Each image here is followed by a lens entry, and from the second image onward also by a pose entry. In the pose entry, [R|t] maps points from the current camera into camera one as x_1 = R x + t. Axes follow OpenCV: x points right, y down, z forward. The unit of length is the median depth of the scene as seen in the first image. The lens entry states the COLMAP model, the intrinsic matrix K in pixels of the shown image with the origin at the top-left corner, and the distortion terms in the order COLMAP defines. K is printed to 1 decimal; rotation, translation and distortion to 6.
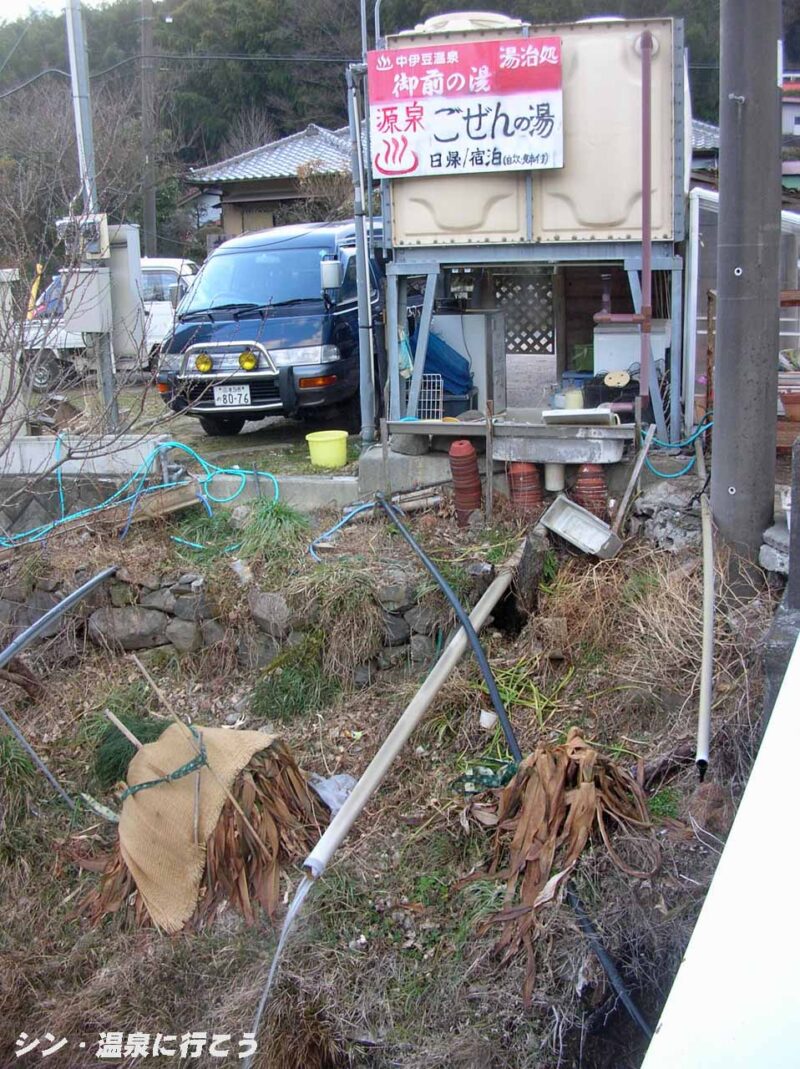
lens RADIAL K [[1080.8, 0, 400.0], [0, 1080.8, 534.5], [0, 0, 1]] dist [-0.171359, 0.057801]
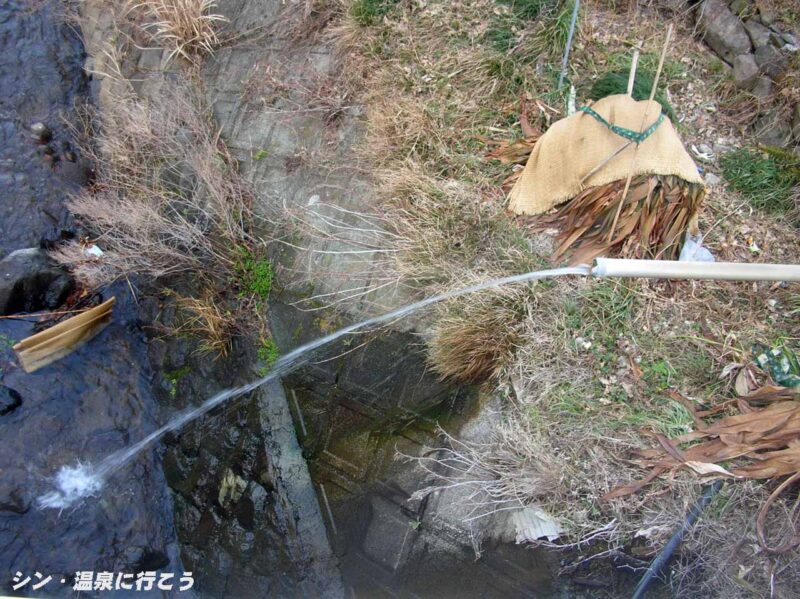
lens RADIAL K [[808.8, 0, 400.0], [0, 808.8, 299.5], [0, 0, 1]] dist [-0.171359, 0.057801]
pose [[0.460449, 0.836947, -0.295816, 0.083043], [-0.621758, 0.541920, 0.565455, -0.008467], [0.633565, -0.076437, 0.769905, 0.195088]]
